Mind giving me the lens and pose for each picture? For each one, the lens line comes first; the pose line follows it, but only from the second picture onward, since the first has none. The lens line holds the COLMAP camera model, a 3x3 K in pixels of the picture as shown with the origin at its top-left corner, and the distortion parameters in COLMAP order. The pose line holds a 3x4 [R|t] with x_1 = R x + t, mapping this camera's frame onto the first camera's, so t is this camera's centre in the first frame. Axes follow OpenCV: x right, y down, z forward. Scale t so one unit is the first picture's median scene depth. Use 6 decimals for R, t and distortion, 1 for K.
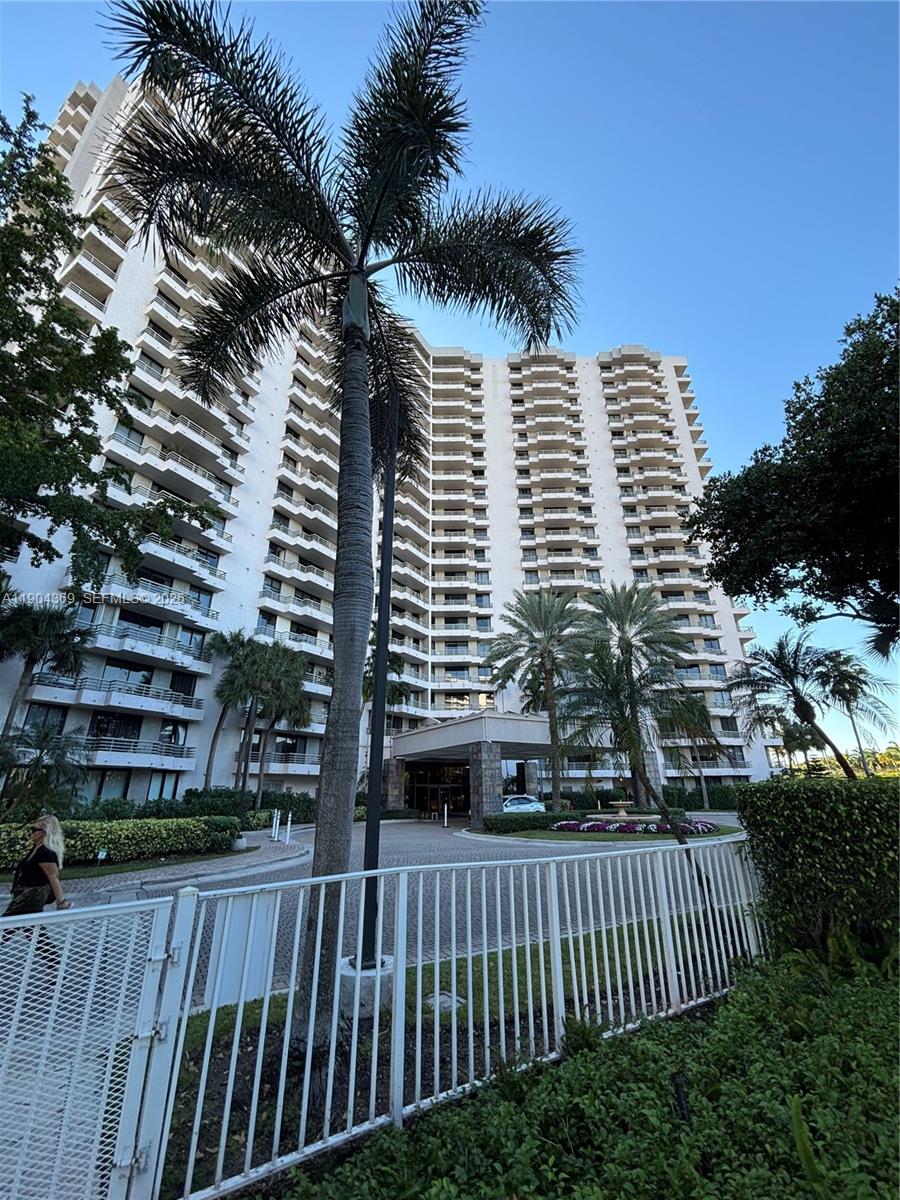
lens RADIAL K [[483.3, 0, 457.6], [0, 483.3, 597.9], [0, 0, 1]] dist [-0.000668, -0.000041]
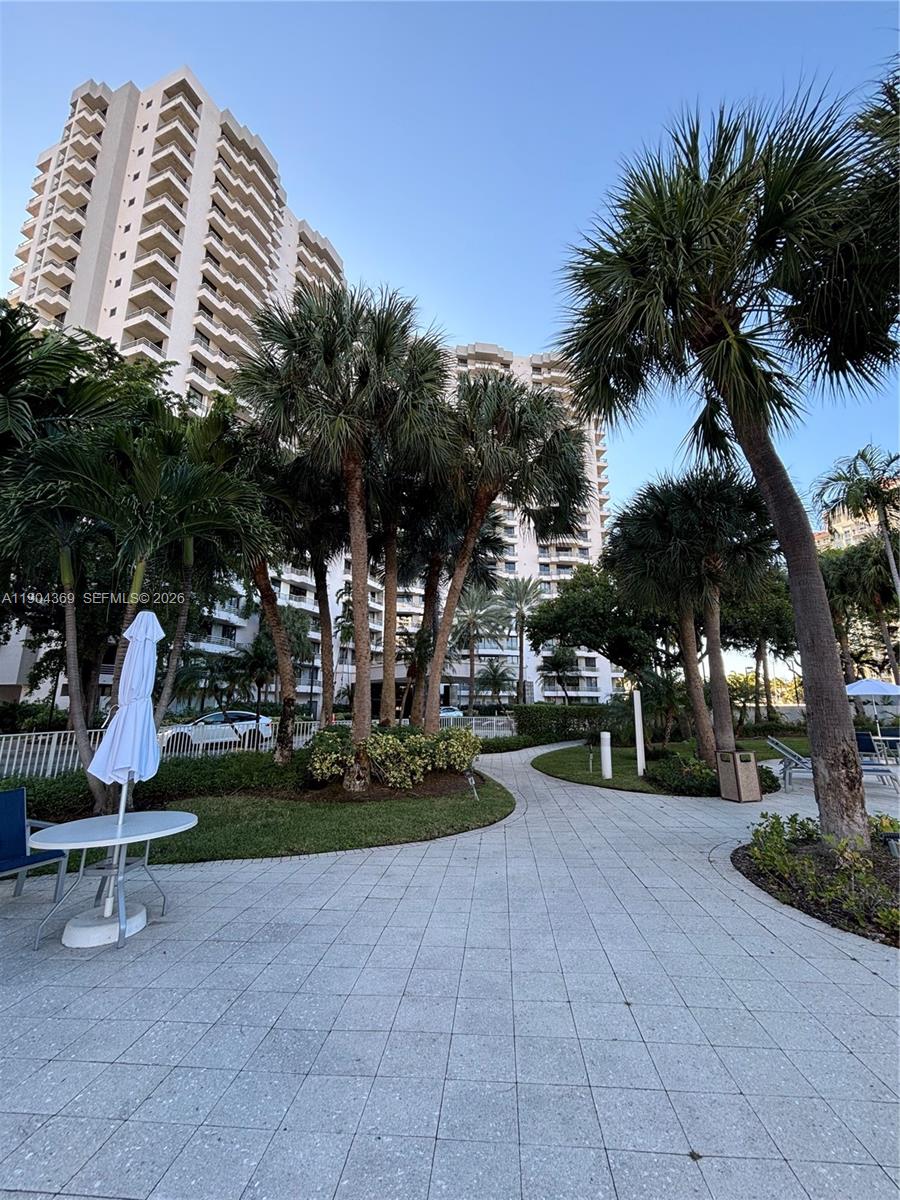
lens RADIAL K [[483.3, 0, 457.6], [0, 483.3, 597.9], [0, 0, 1]] dist [-0.000668, -0.000041]
pose [[0.985772, 0.047128, 0.161343, -0.079254], [-0.072675, 0.985032, 0.156303, -0.138715], [-0.151562, -0.165805, 0.974442, -0.350174]]
